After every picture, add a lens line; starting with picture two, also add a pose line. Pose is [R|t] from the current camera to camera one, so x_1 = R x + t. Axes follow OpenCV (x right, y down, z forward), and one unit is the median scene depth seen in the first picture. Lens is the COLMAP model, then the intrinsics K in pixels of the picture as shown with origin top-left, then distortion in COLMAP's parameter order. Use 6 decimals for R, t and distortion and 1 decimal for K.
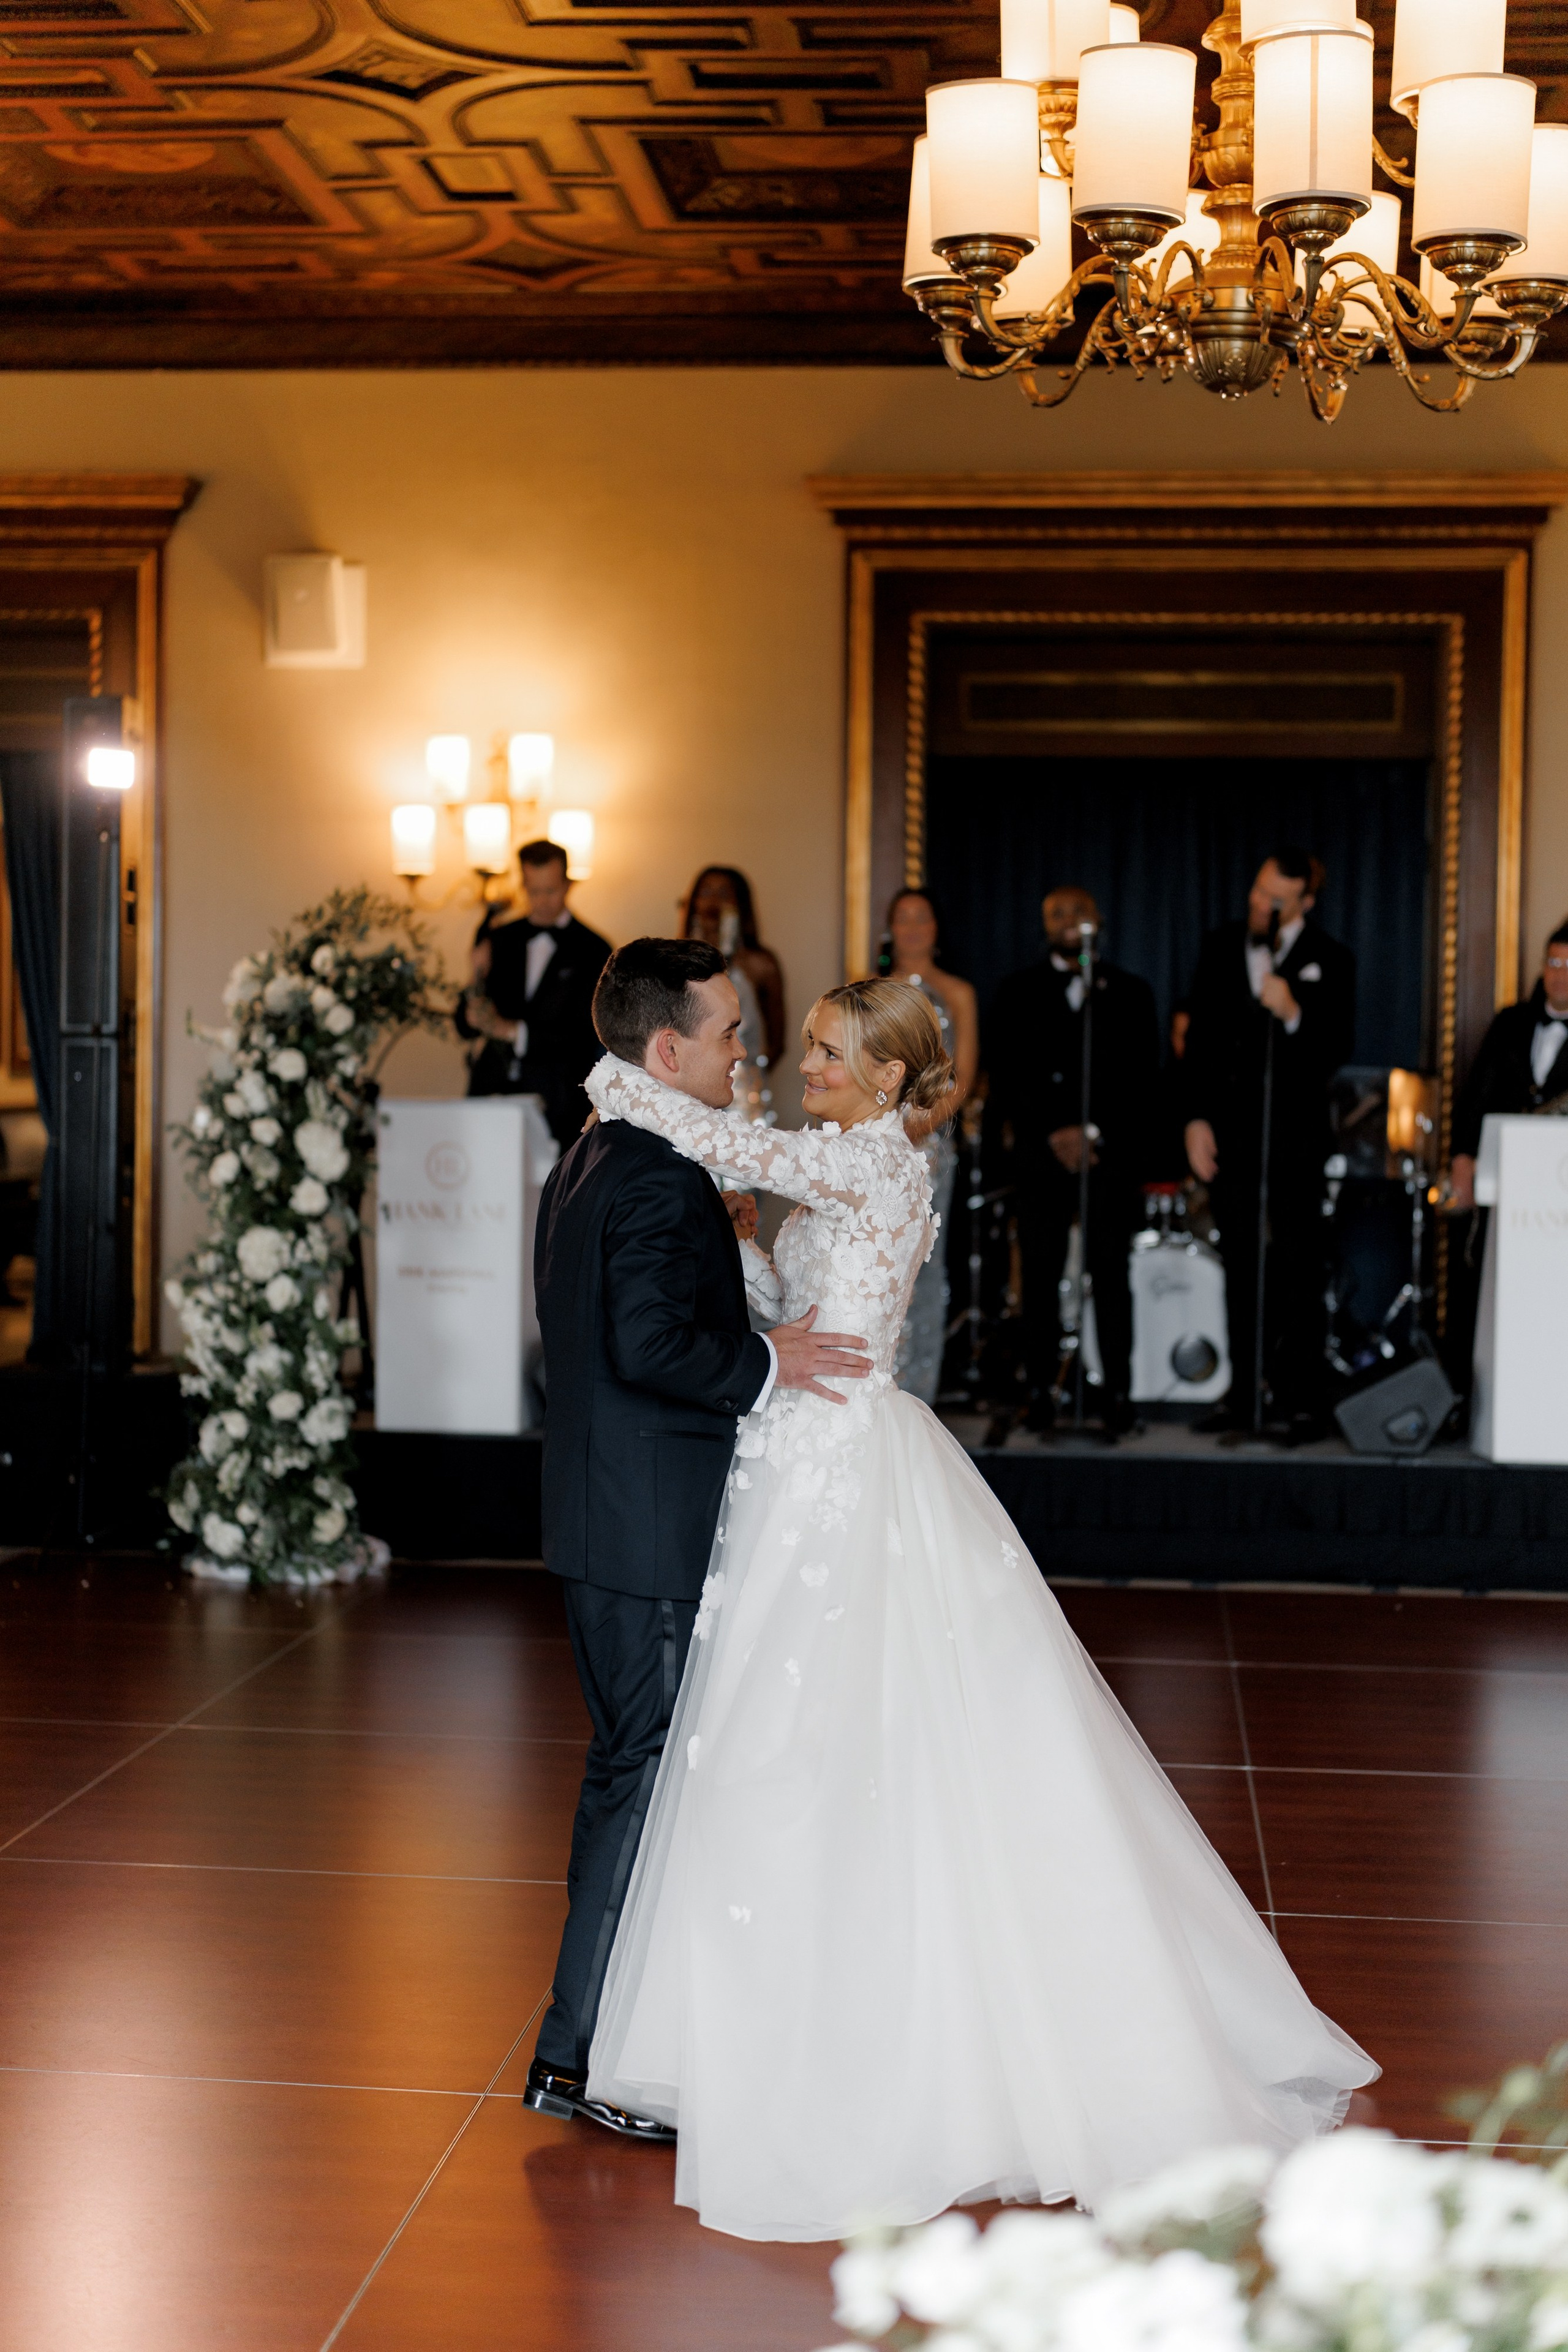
lens RADIAL K [[3238.4, 0, 775.0], [0, 3238.4, 1172.1], [0, 0, 1]] dist [-0.001516, -0.005182]
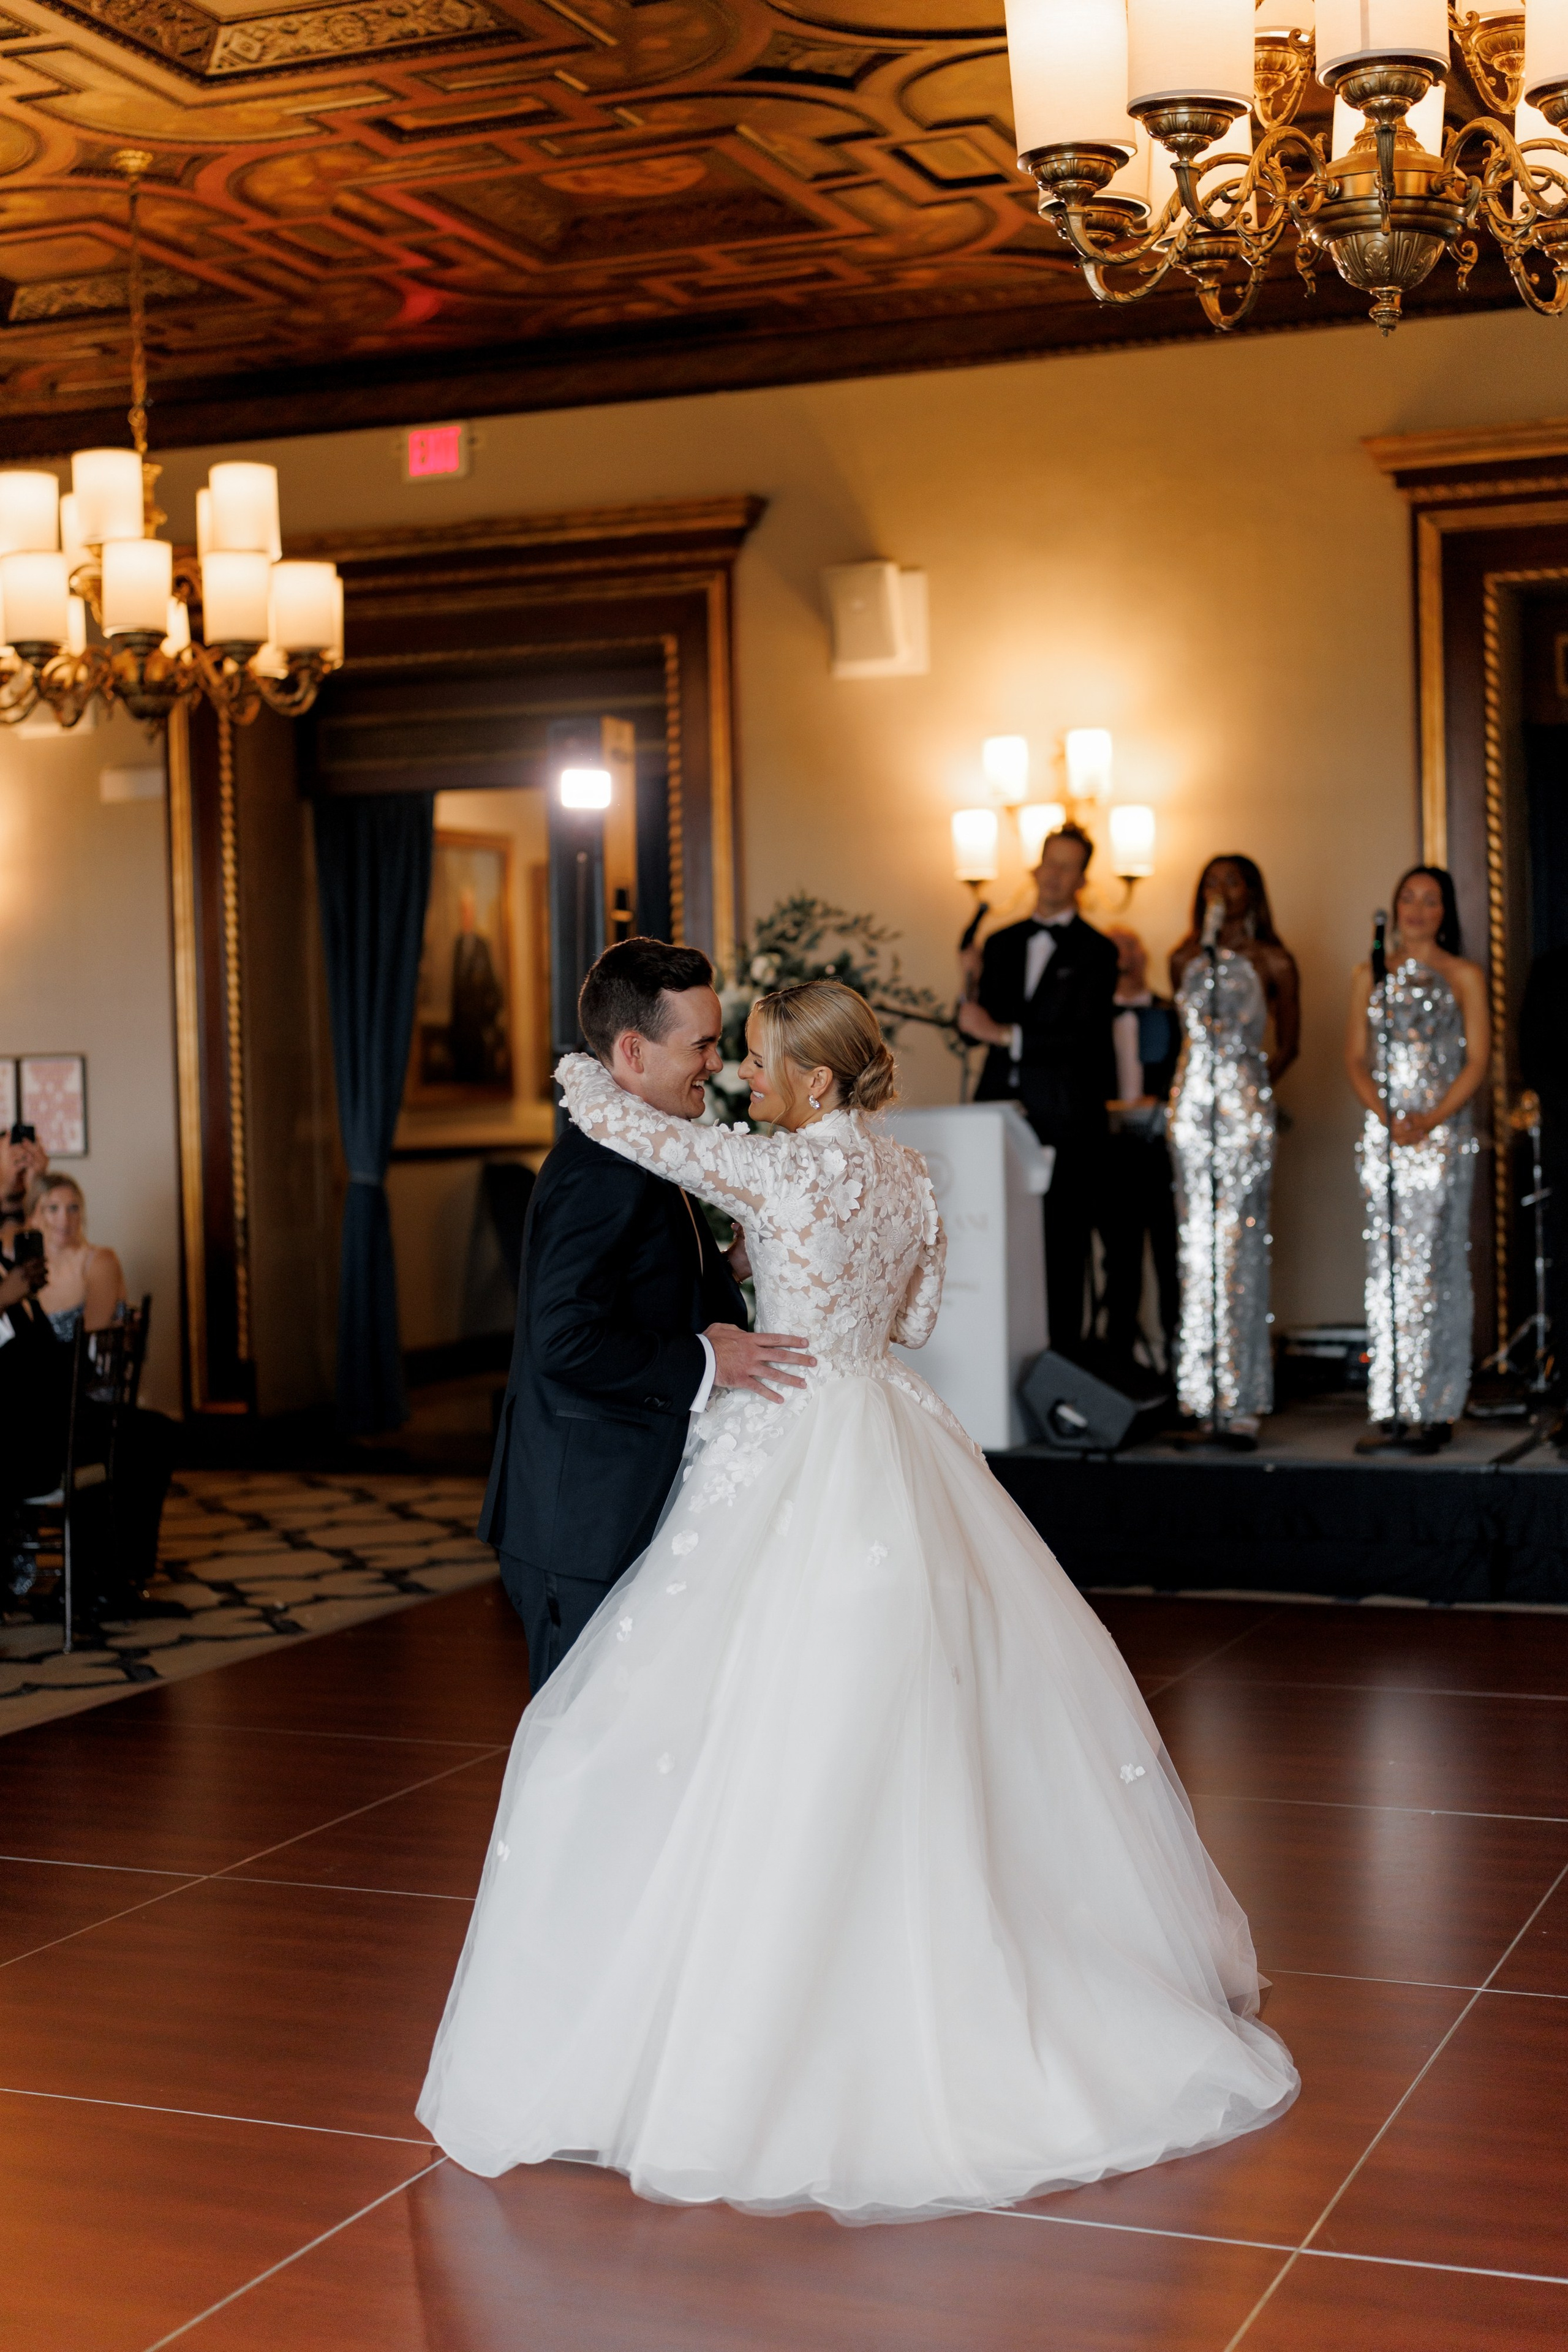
lens RADIAL K [[3238.4, 0, 775.0], [0, 3238.4, 1172.1], [0, 0, 1]] dist [-0.001516, -0.005182]
pose [[0.958572, -0.025284, -0.283724, 0.135186], [0.023804, 0.999679, -0.008662, 0.004542], [0.283852, 0.001549, 0.958867, 0.053667]]
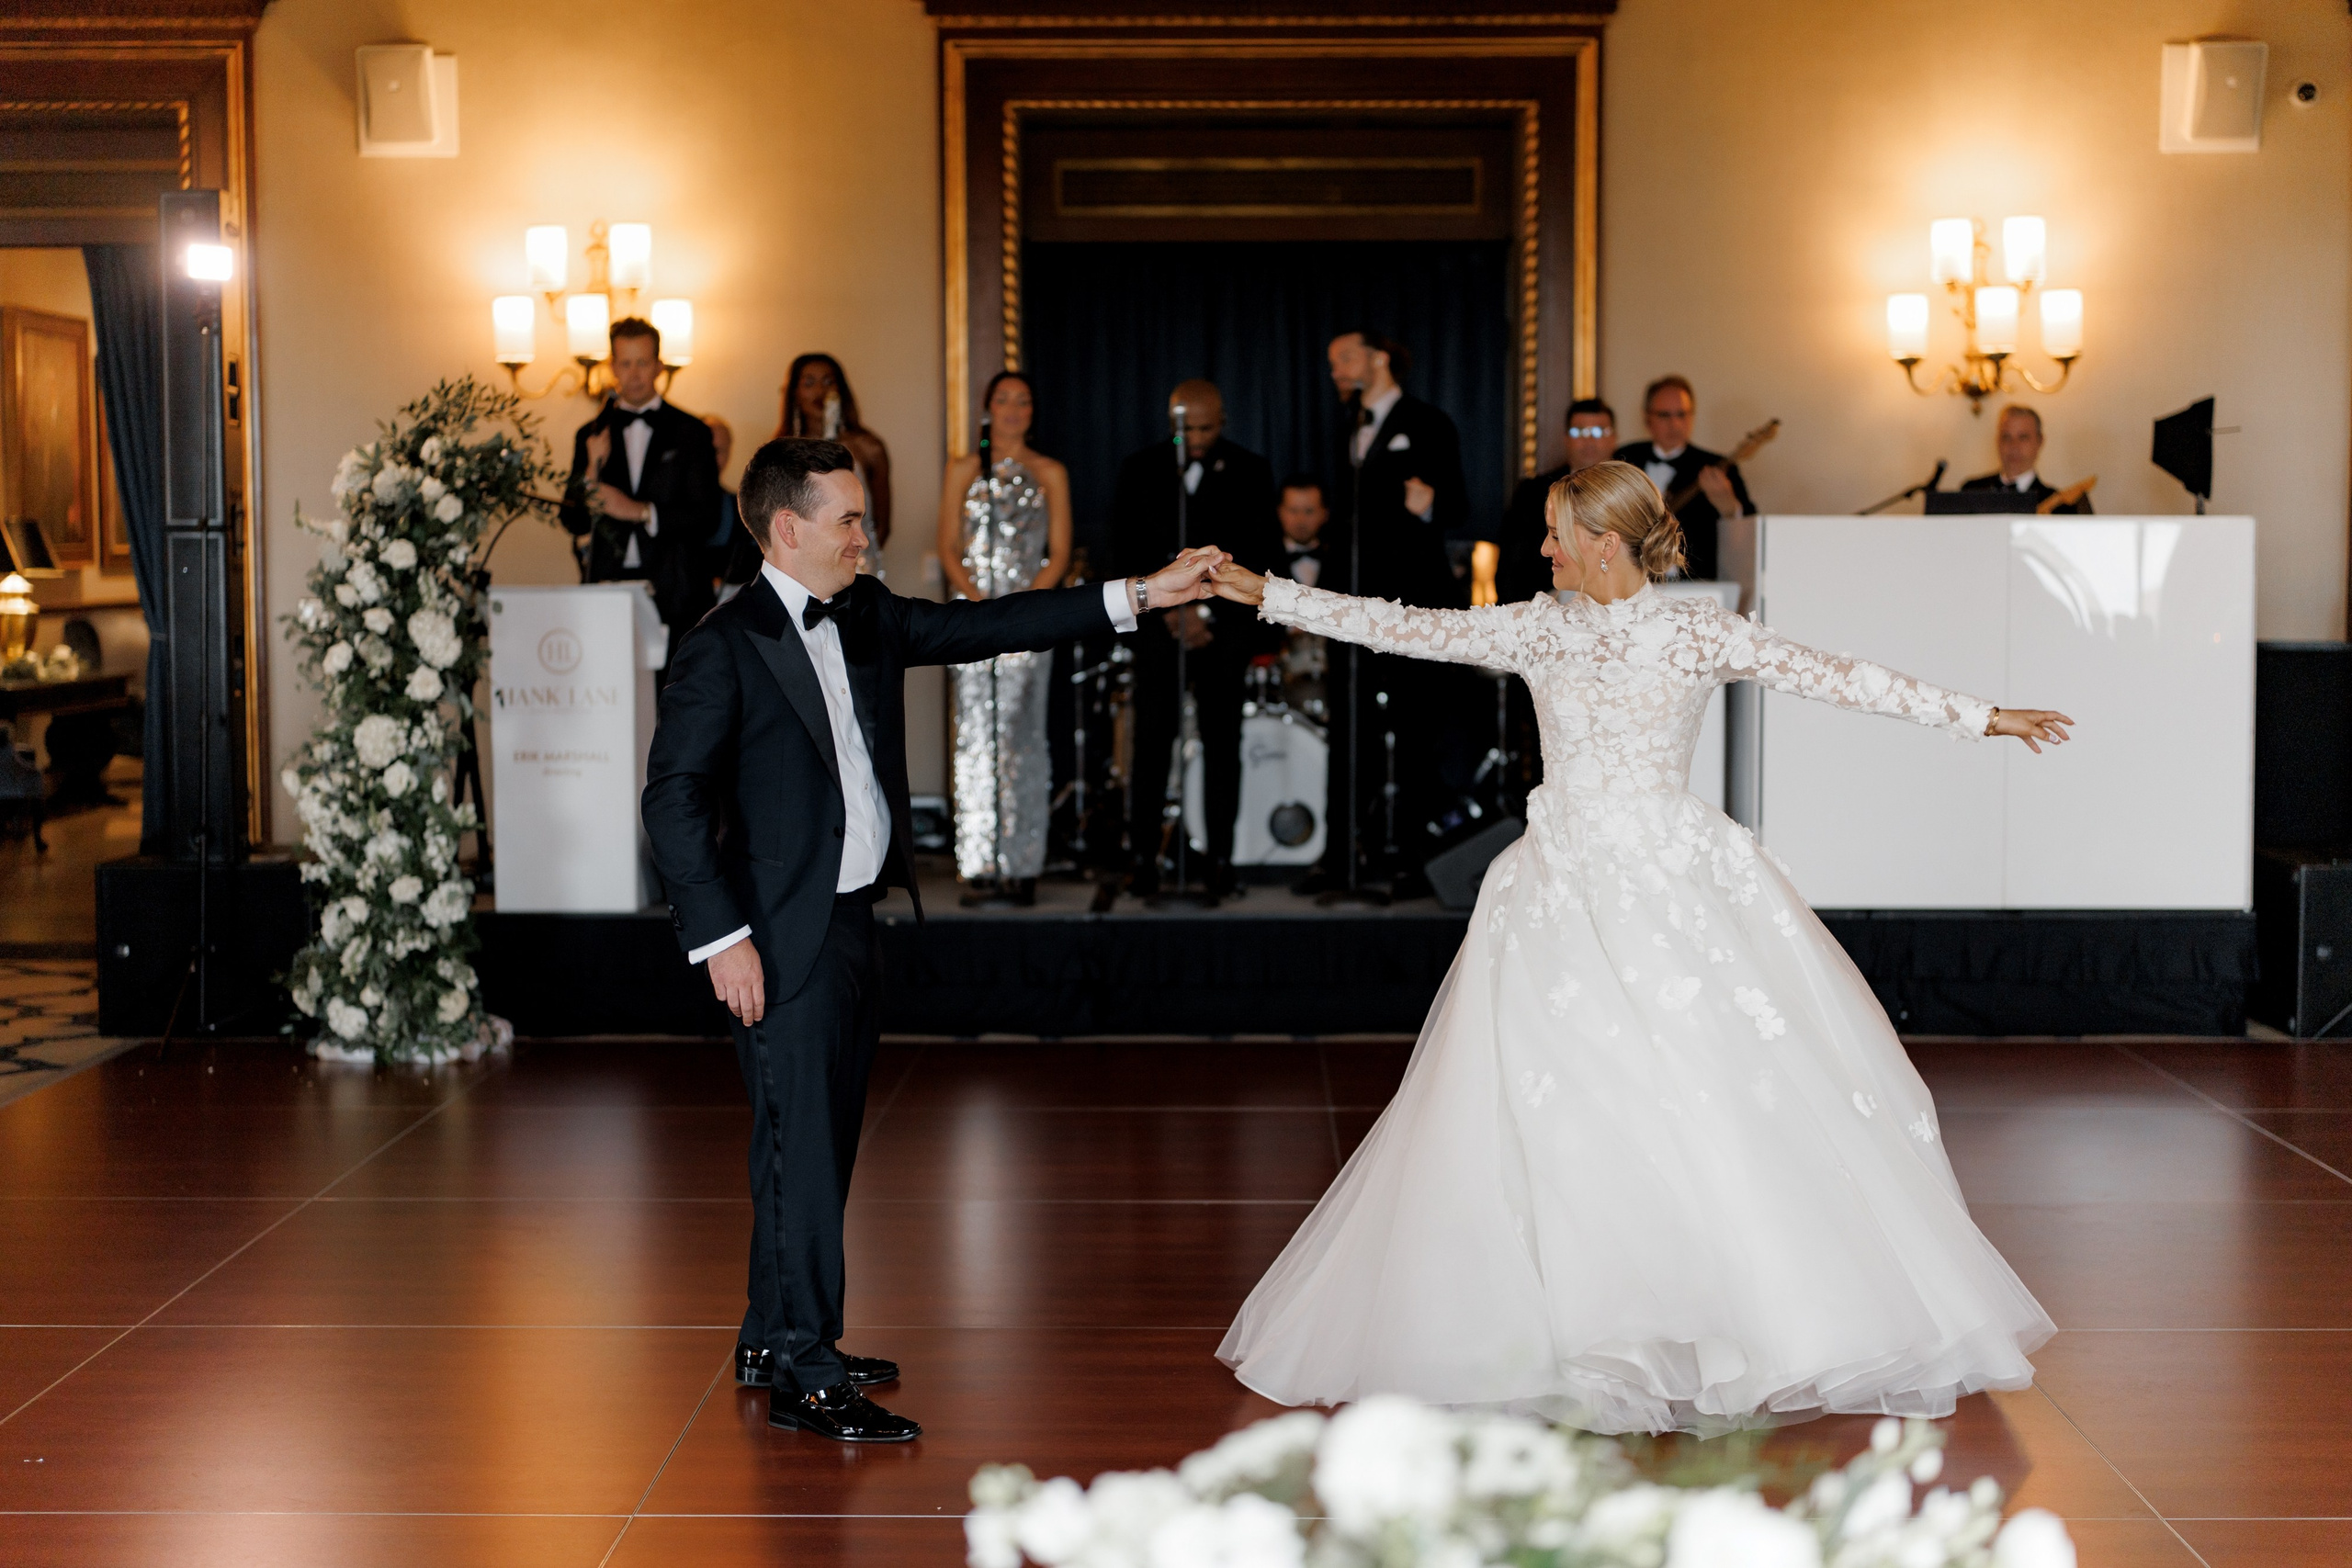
lens RADIAL K [[3237.2, 0, 1176.0], [0, 3237.2, 784.0], [0, 0, 1]] dist [-0.003615, 0.010439]
pose [[0.995651, -0.023101, 0.090253, -0.001031], [0.019496, 0.998984, 0.040622, 0.002175], [-0.091100, -0.038686, 0.995090, -0.032959]]
